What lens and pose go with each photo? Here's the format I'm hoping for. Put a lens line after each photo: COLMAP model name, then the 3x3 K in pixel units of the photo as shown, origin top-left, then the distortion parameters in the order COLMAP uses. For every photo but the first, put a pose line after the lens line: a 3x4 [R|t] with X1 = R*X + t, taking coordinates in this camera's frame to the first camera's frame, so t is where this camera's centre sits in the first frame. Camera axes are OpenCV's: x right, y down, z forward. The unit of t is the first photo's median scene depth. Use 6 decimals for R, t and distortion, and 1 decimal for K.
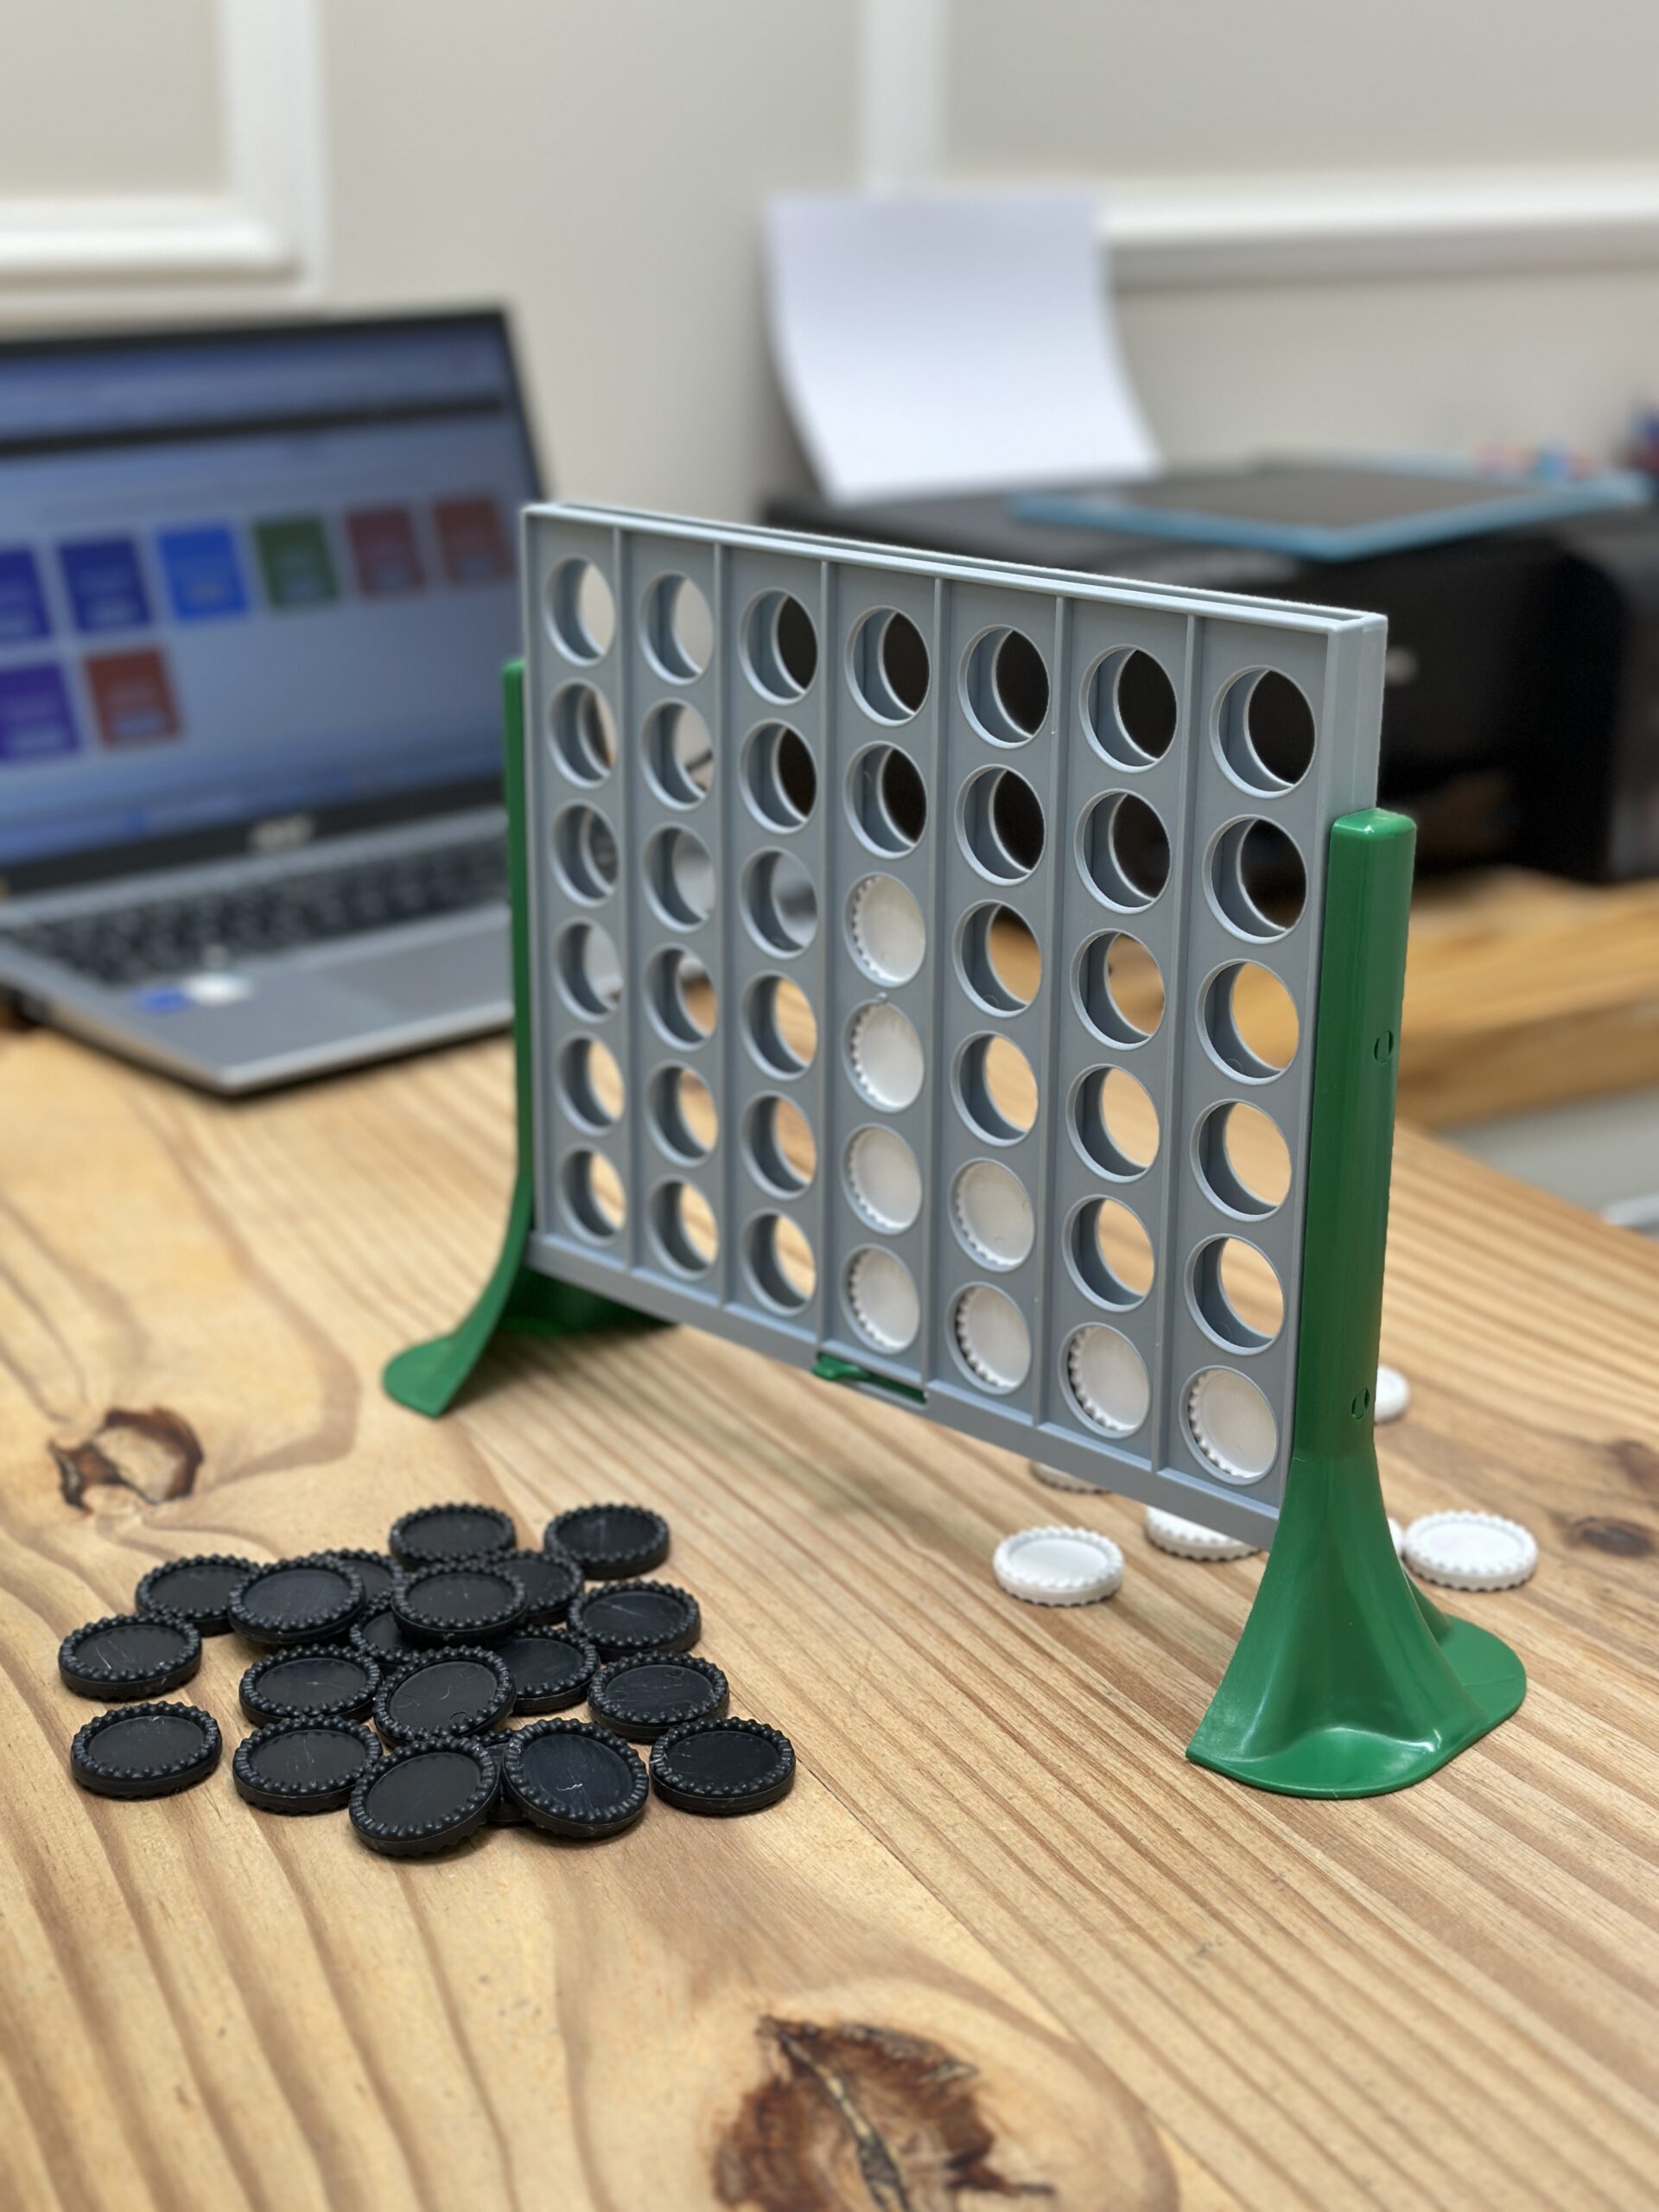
lens RADIAL K [[3145.3, 0, 829.5], [0, 3145.3, 1106.0], [0, 0, 1]] dist [0.107917, -0.021036]
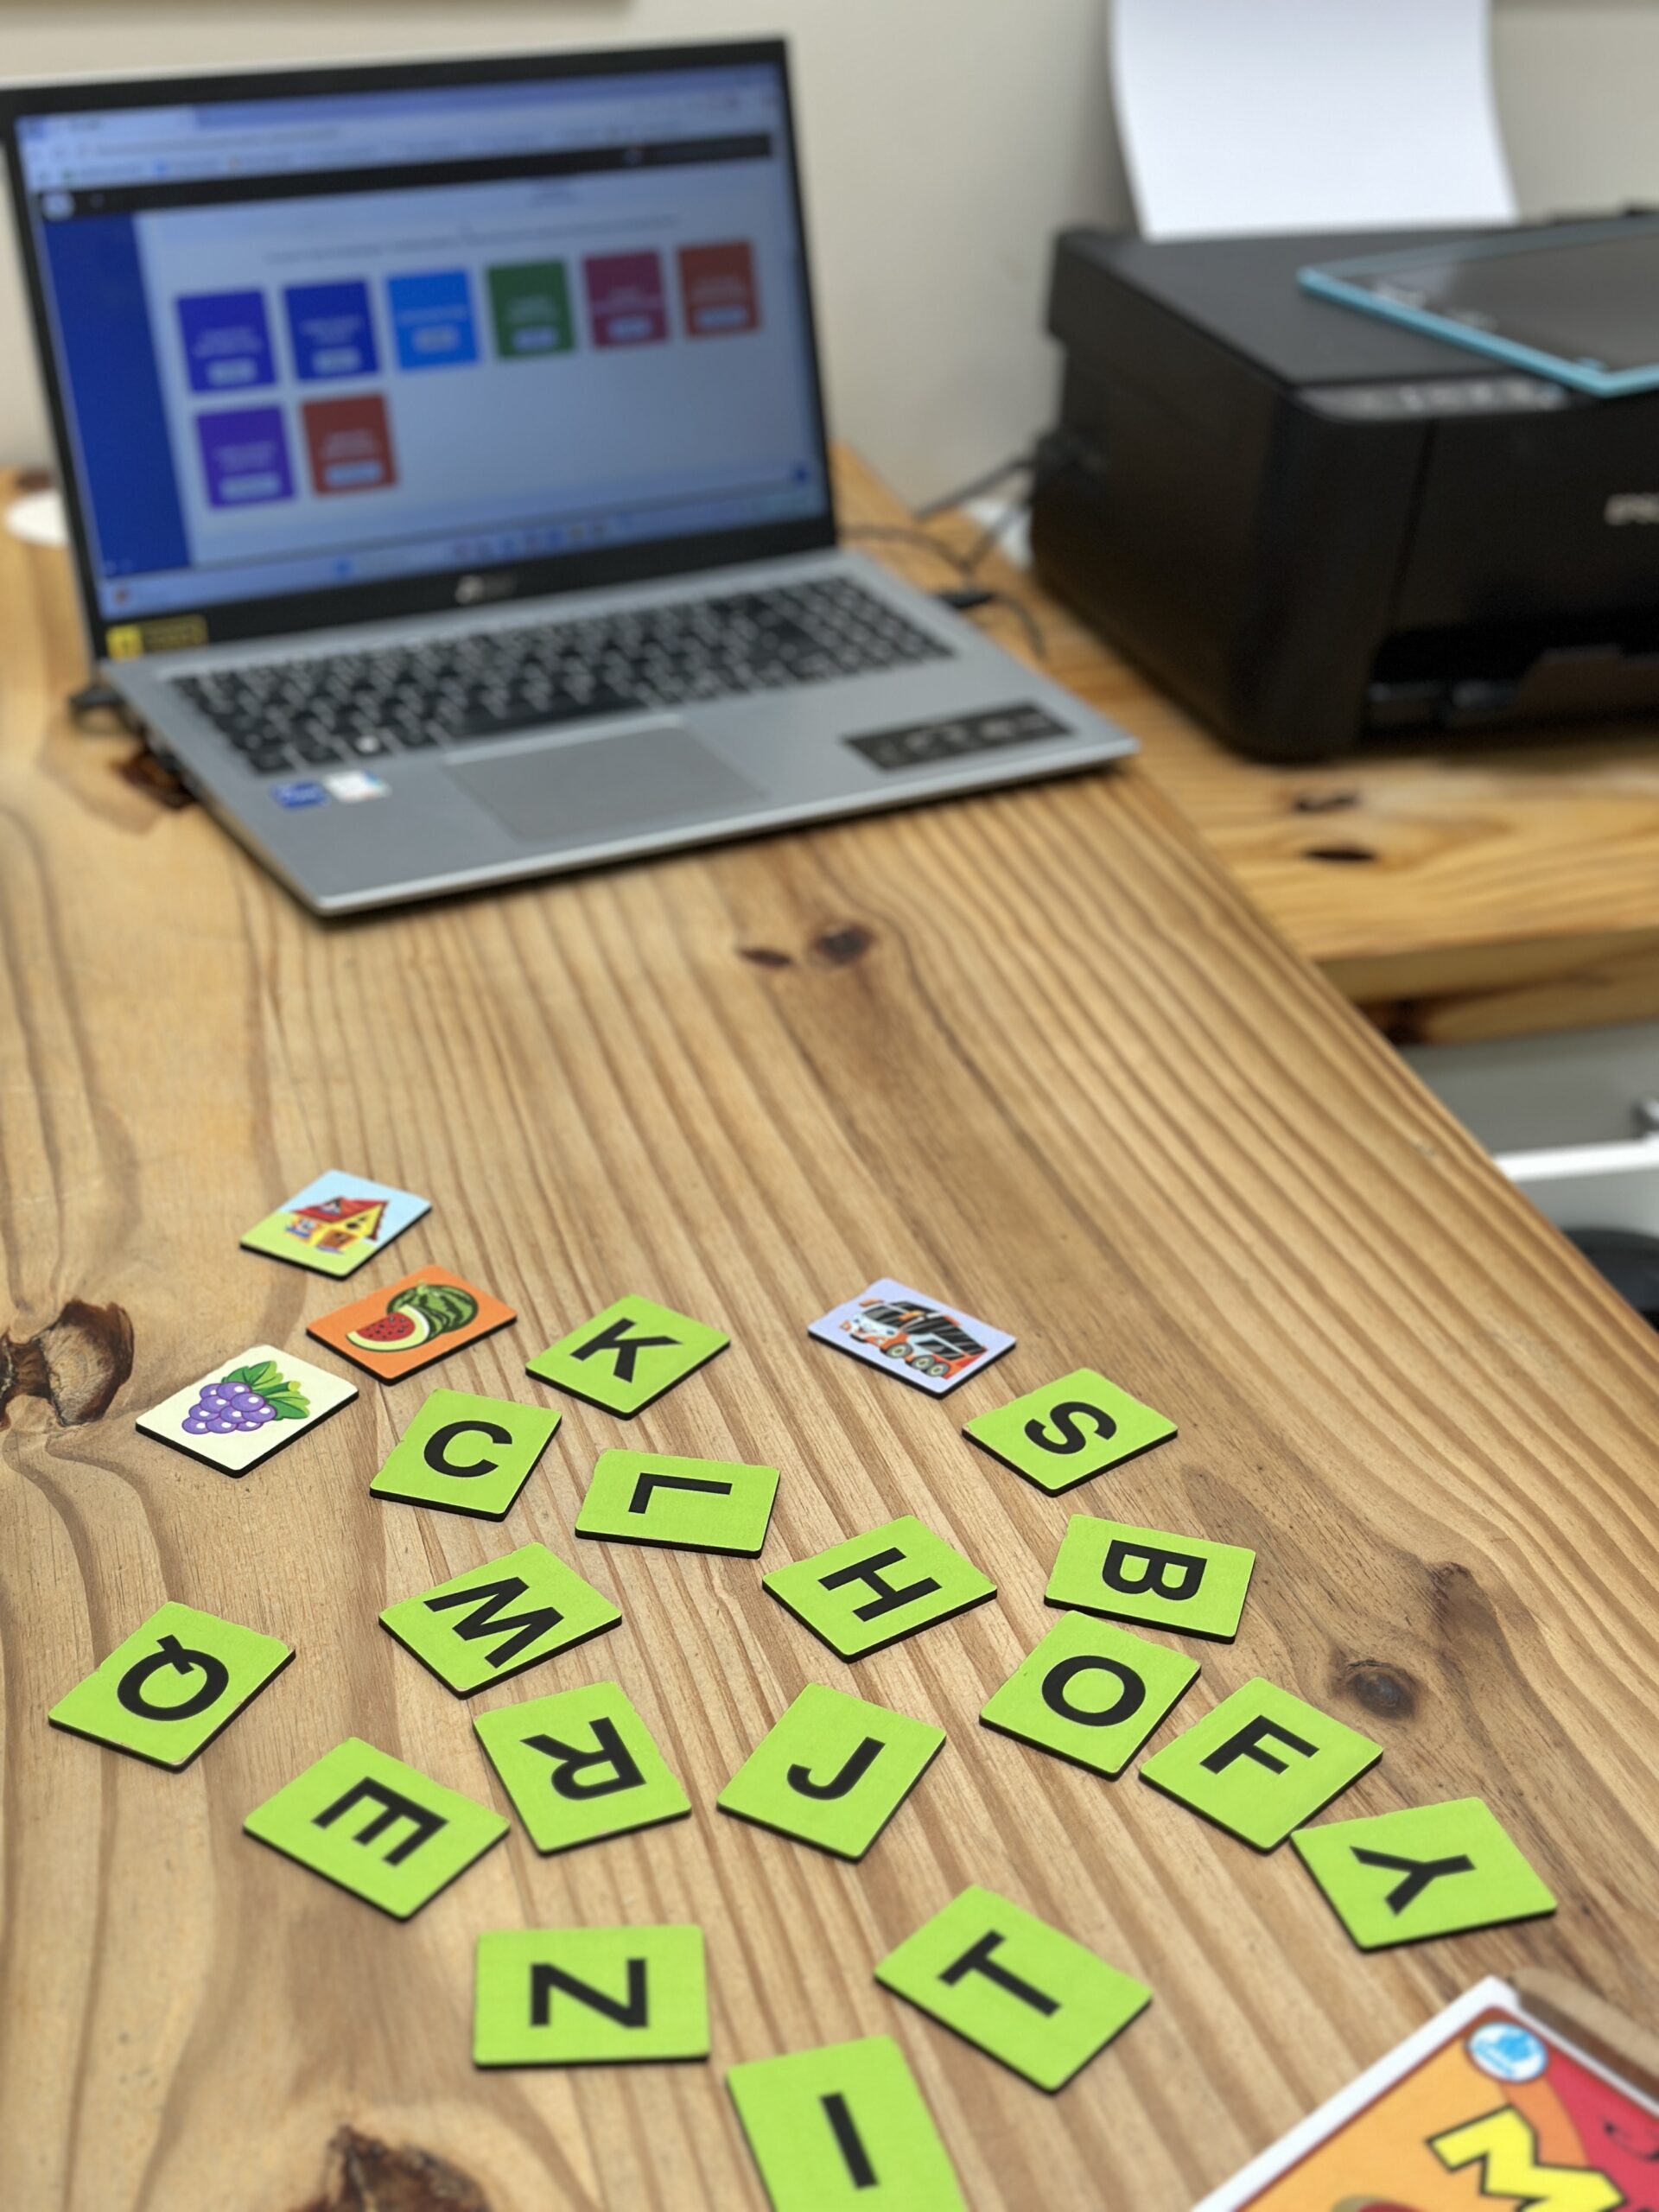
lens RADIAL K [[3145.3, 0, 829.5], [0, 3145.3, 1106.0], [0, 0, 1]] dist [0.107917, -0.021036]
pose [[0.978246, 0.137410, -0.155415, 0.173362], [-0.107769, 0.976763, 0.185257, -0.184575], [0.177260, -0.164478, 0.970322, 0.003275]]
